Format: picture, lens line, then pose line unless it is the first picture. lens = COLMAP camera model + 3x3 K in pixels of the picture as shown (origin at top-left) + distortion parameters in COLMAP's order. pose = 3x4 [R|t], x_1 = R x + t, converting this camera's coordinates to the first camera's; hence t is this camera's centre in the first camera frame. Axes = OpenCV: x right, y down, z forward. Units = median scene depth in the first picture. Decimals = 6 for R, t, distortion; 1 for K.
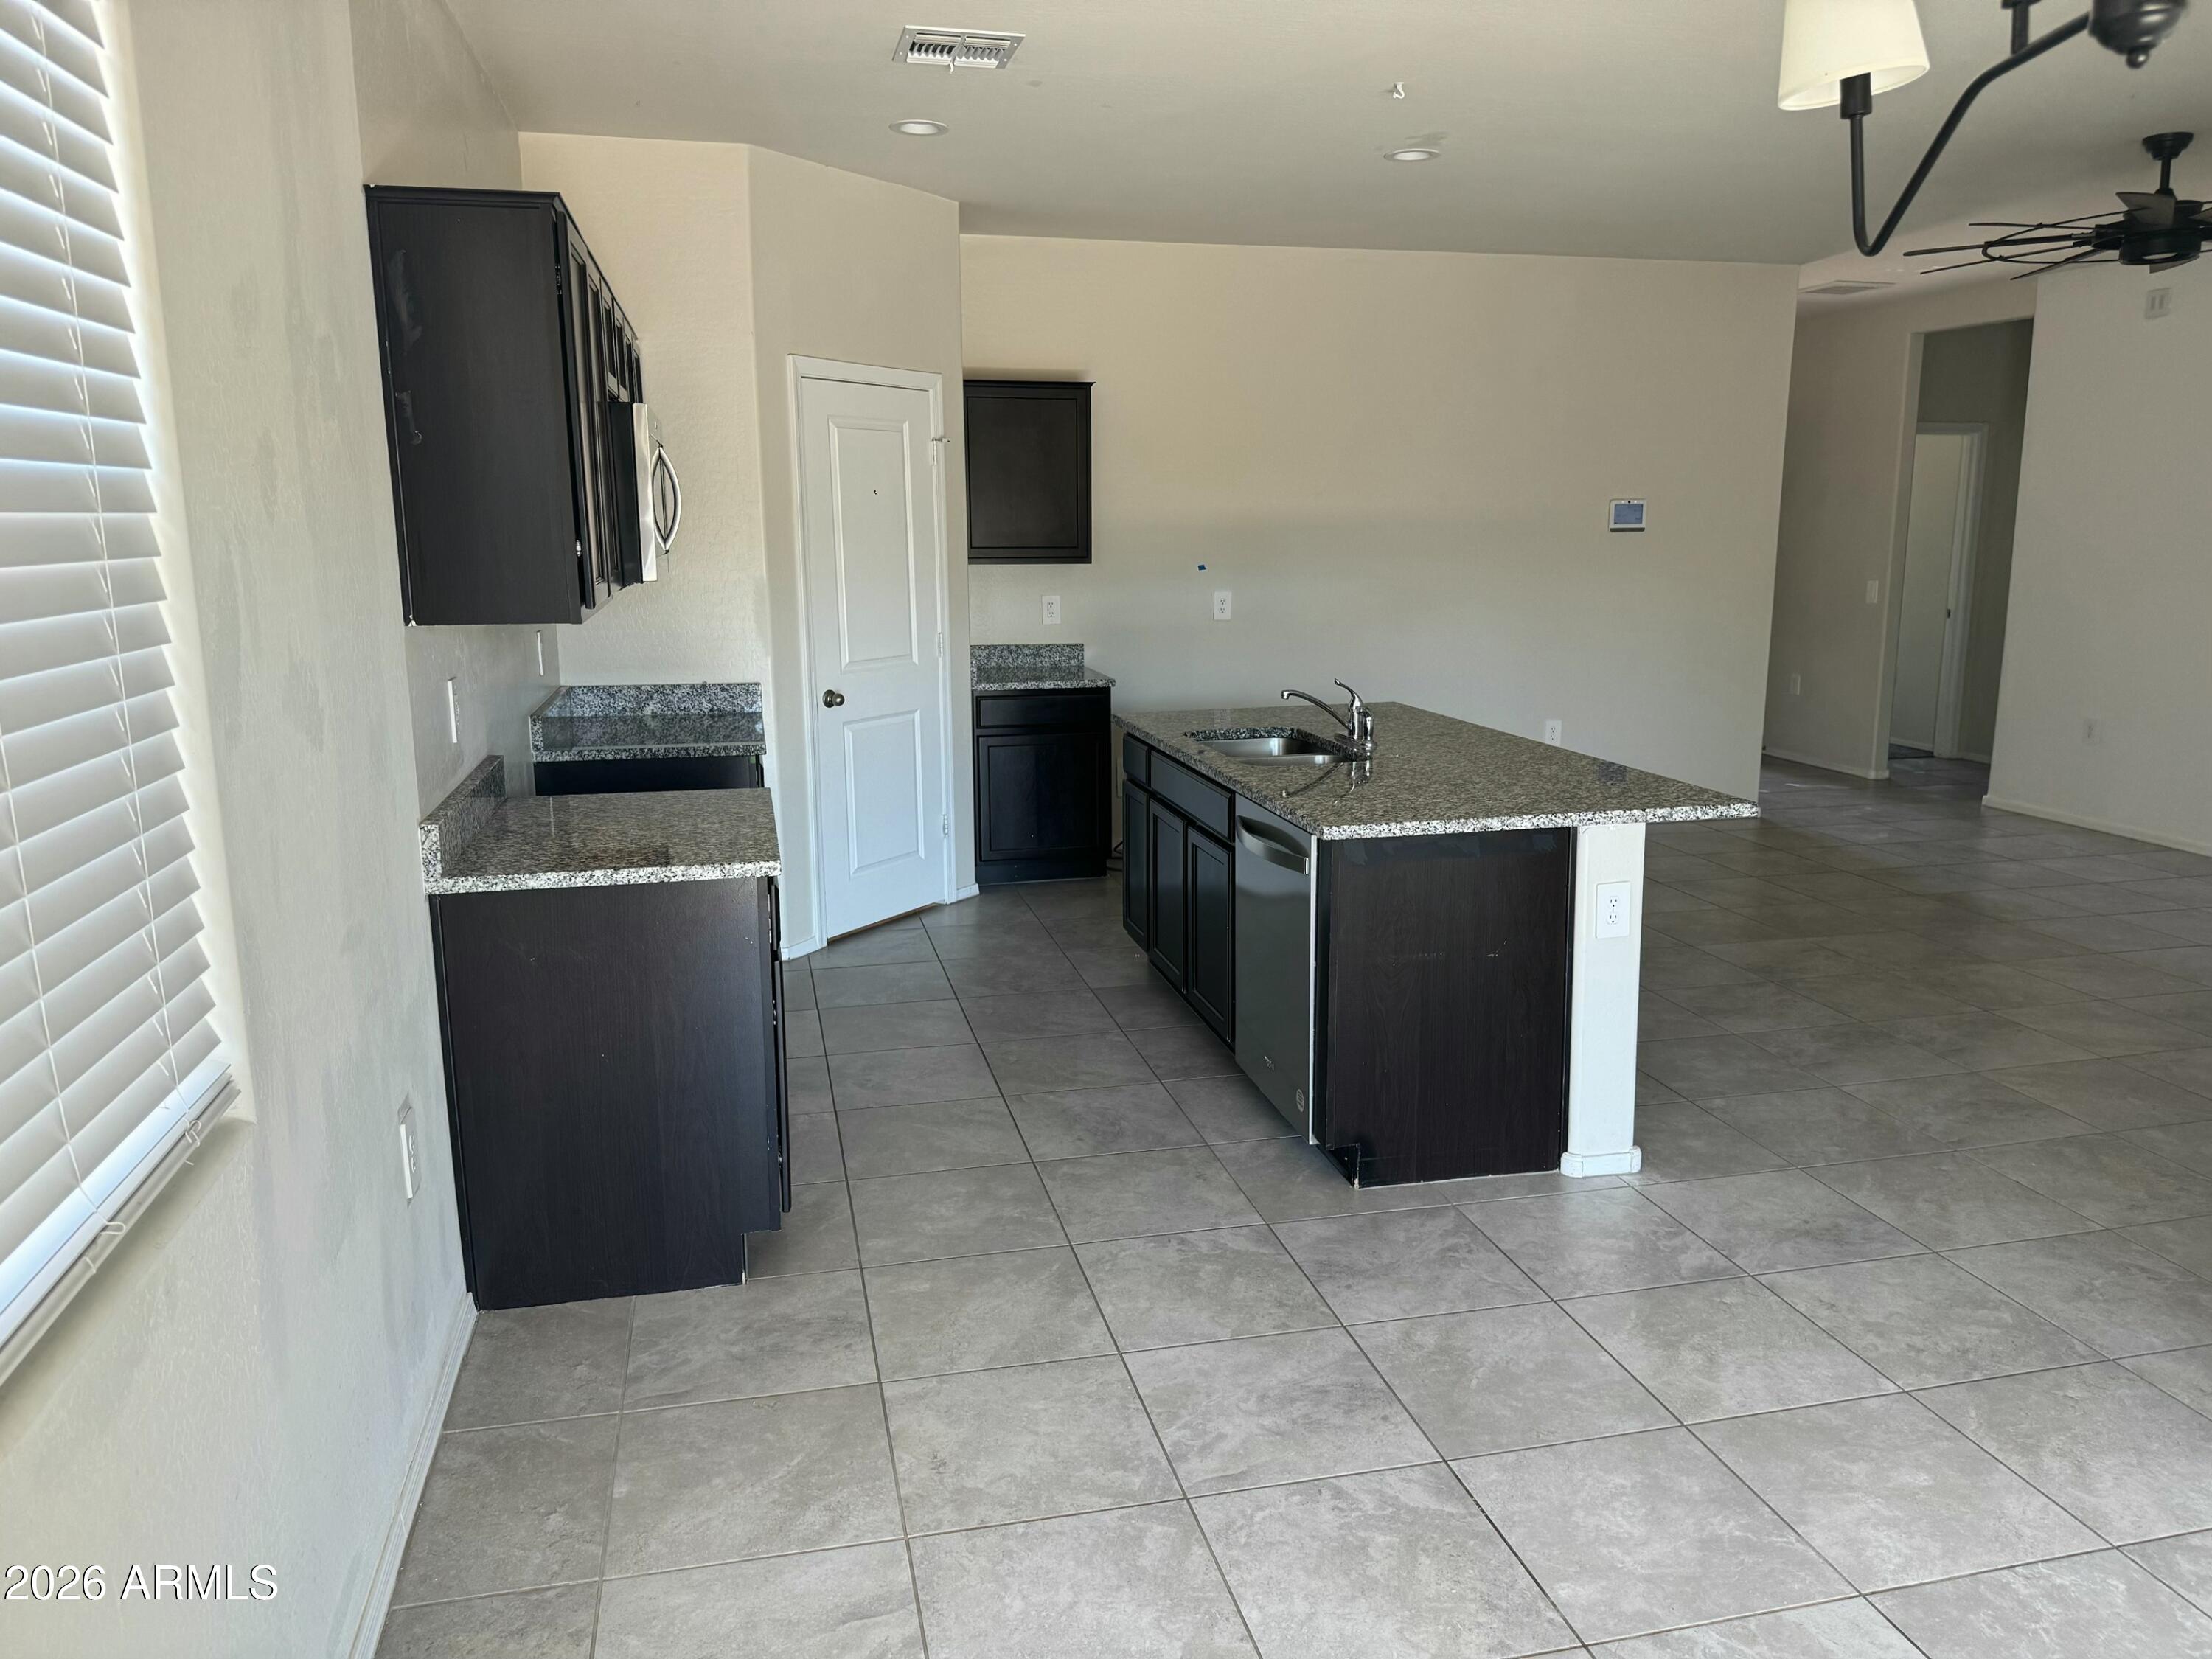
lens RADIAL K [[1562.8, 0, 1086.2], [0, 1562.8, 814.5], [0, 0, 1]] dist [0.032327, -0.035834]
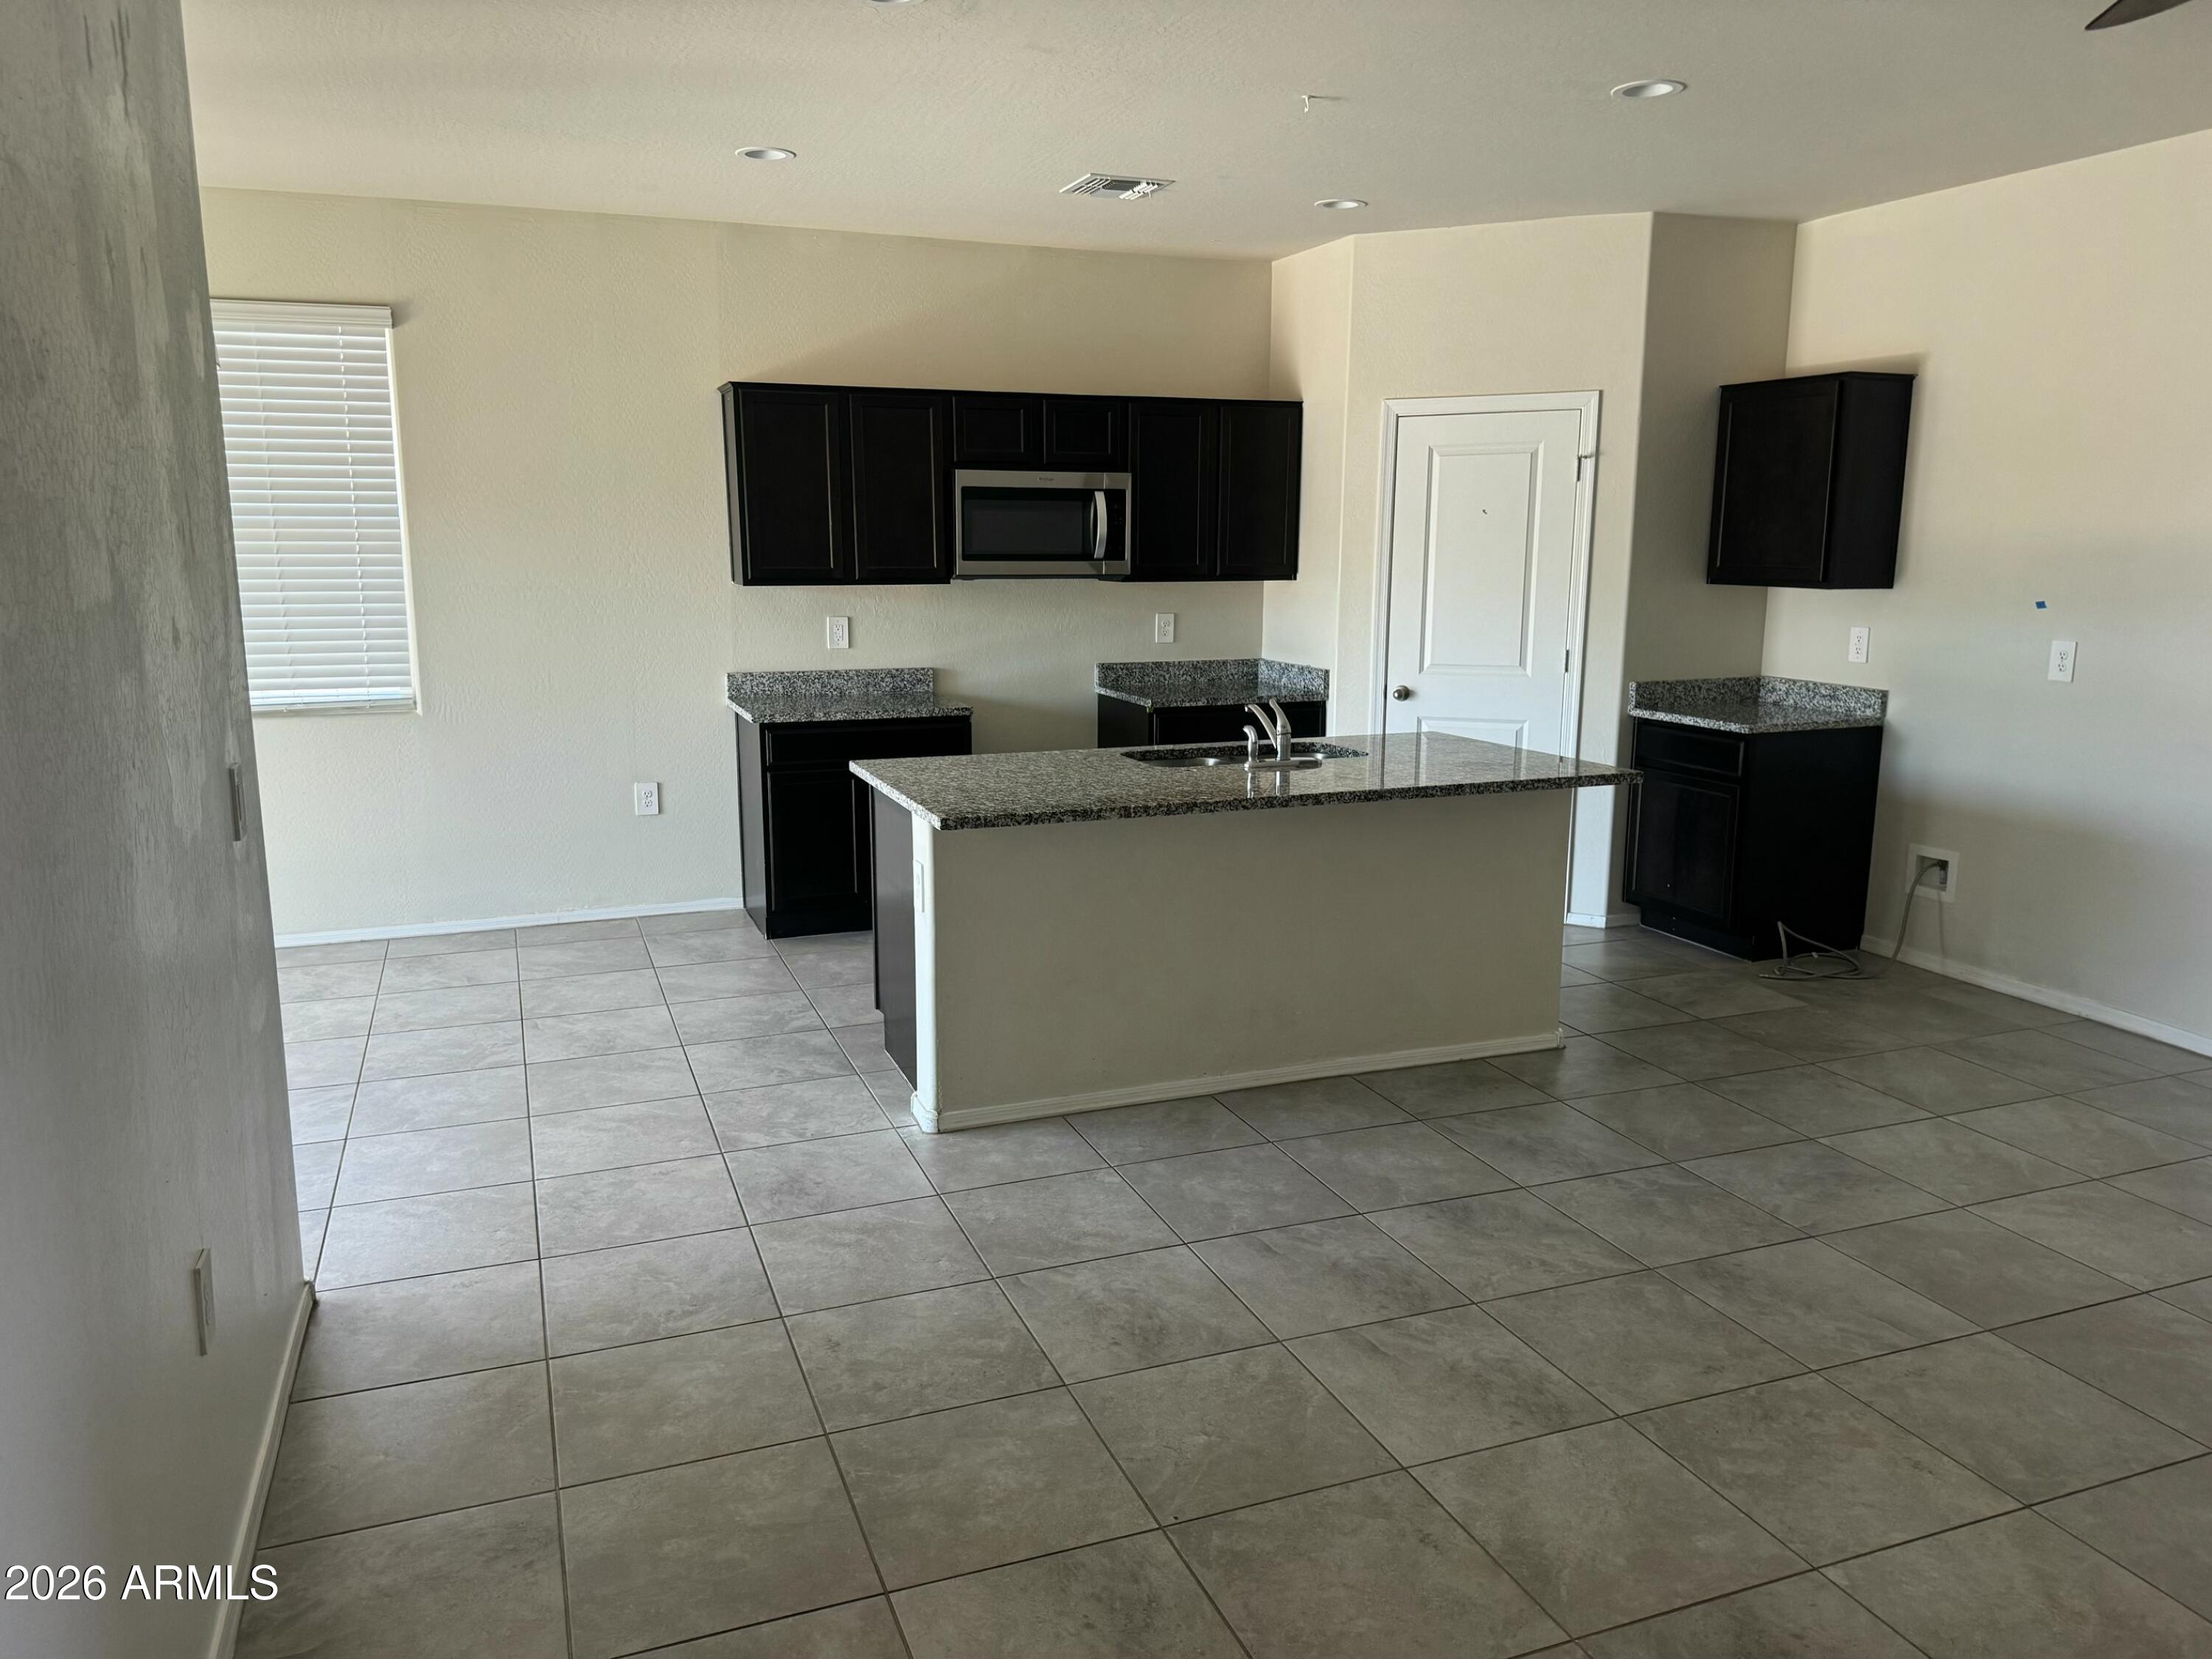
lens RADIAL K [[1562.8, 0, 1090.6], [0, 1562.8, 824.5], [0, 0, 1]] dist [0.032327, -0.035834]
pose [[0.136487, 0.191183, -0.972019, 1.534526], [-0.192781, 0.967569, 0.163238, -0.198774], [0.971703, 0.165106, 0.168917, 0.994022]]
